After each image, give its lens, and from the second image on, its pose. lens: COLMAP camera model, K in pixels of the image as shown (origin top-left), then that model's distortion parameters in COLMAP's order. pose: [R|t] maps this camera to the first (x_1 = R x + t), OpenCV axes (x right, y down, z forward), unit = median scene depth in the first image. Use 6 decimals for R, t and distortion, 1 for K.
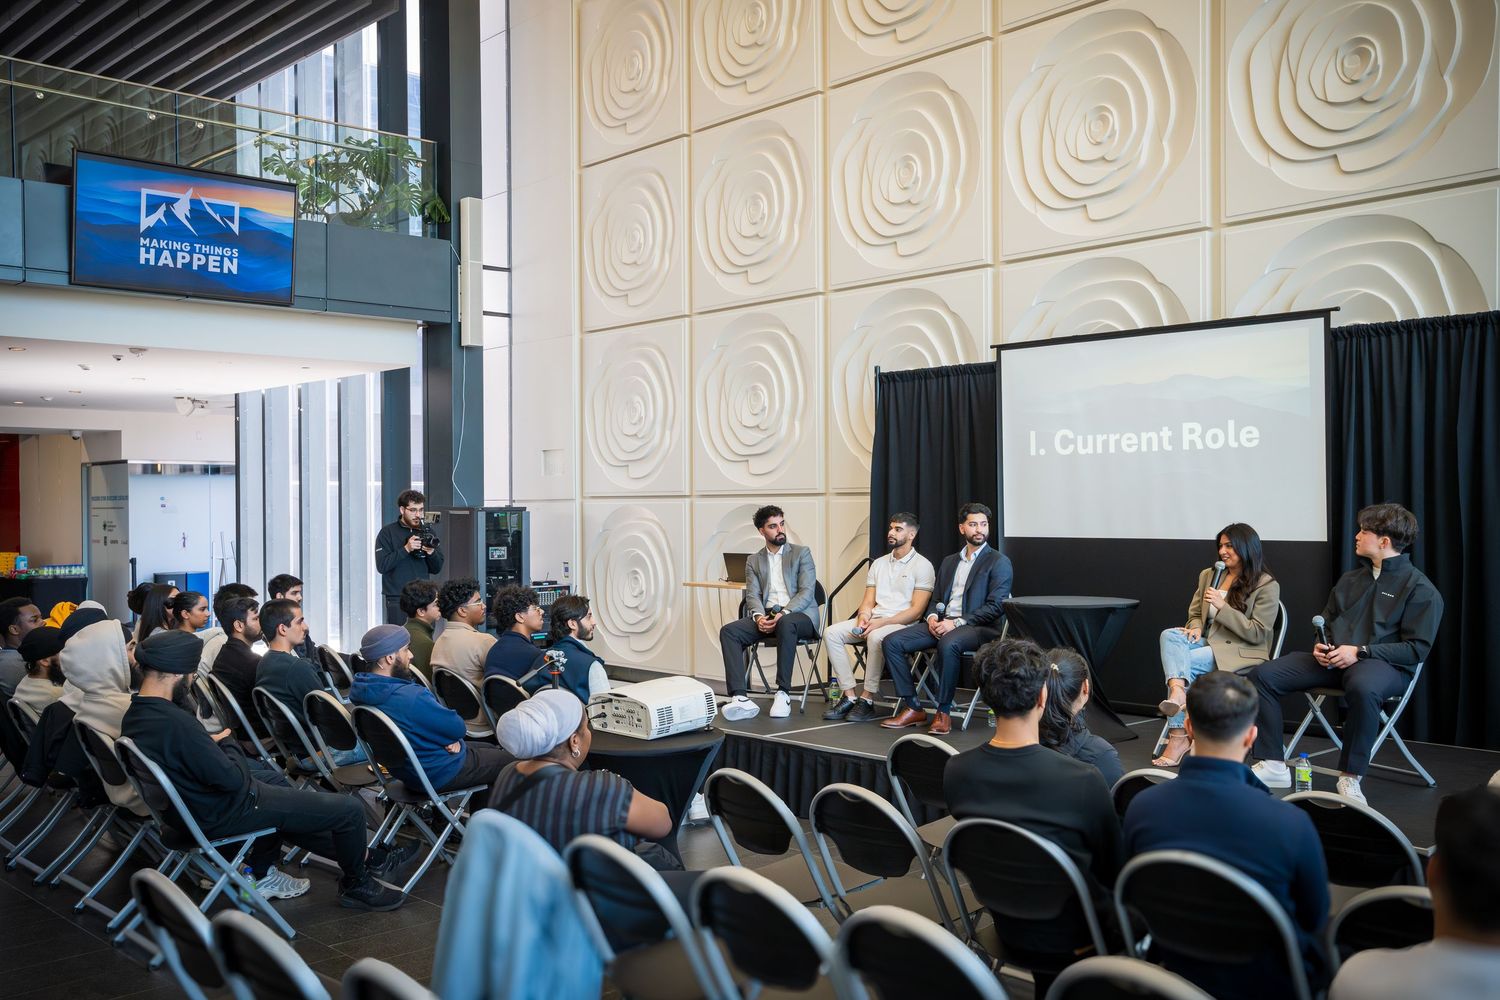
lens RADIAL K [[1439.3, 0, 750.0], [0, 1439.3, 500.0], [0, 0, 1]] dist [-0.000061, 0.008803]
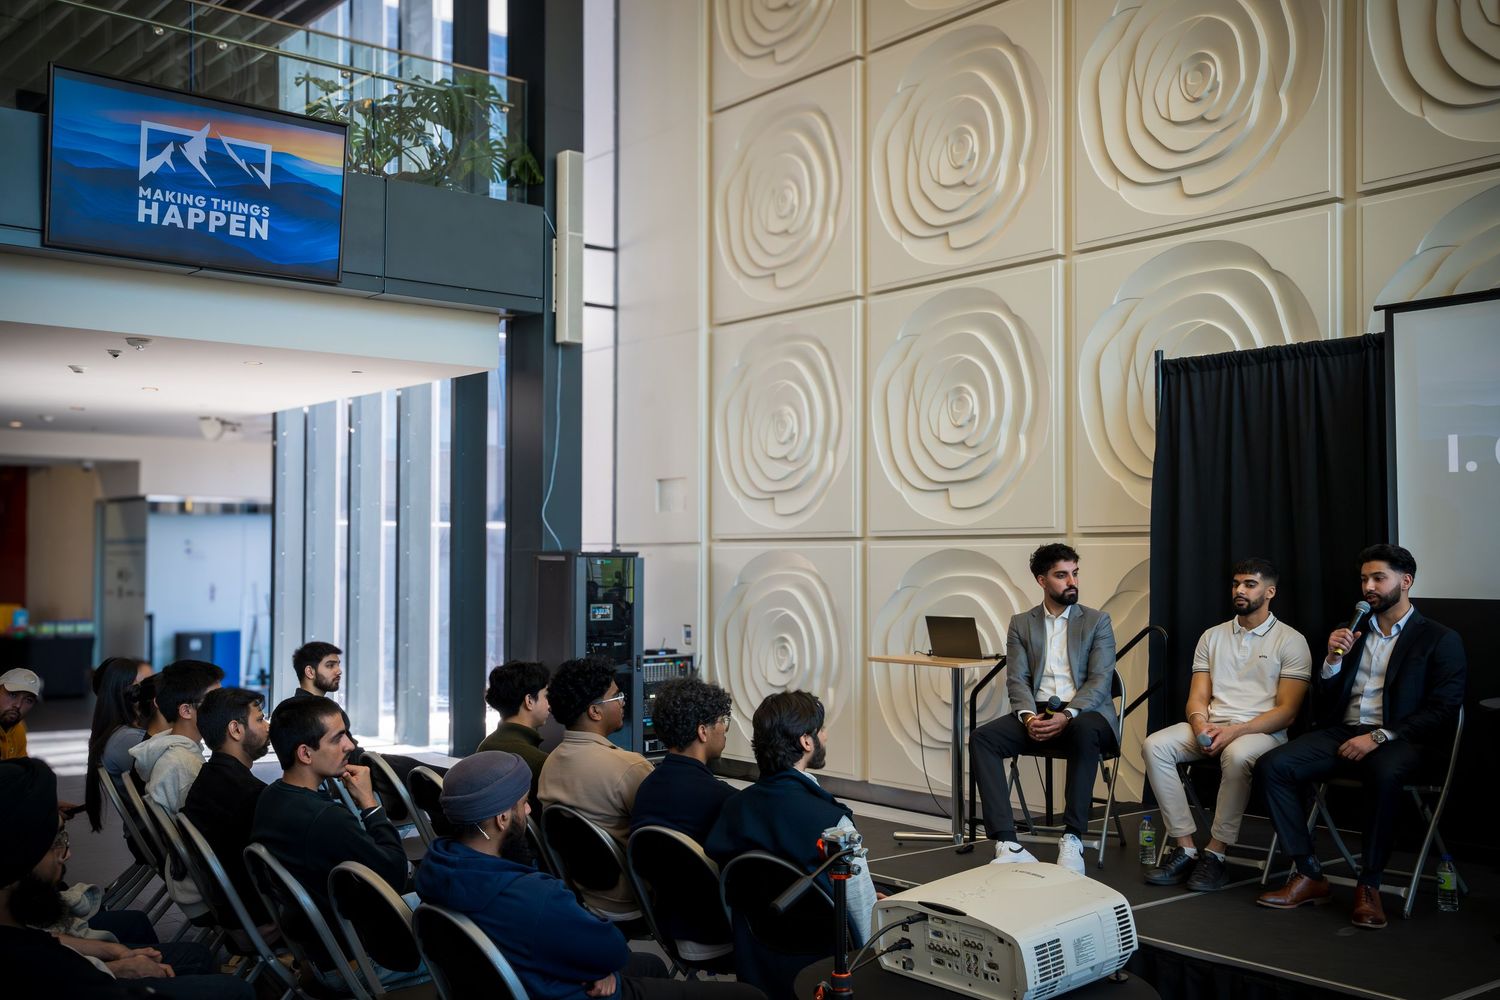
lens RADIAL K [[1520.5, 0, 750.0], [0, 1520.5, 500.0], [0, 0, 1]] dist [0.015851, 0.018597]
pose [[0.998723, 0.006066, -0.050147, -0.063994], [-0.007881, 0.999319, -0.036058, 0.006712], [0.049894, 0.036407, 0.998091, 0.225087]]
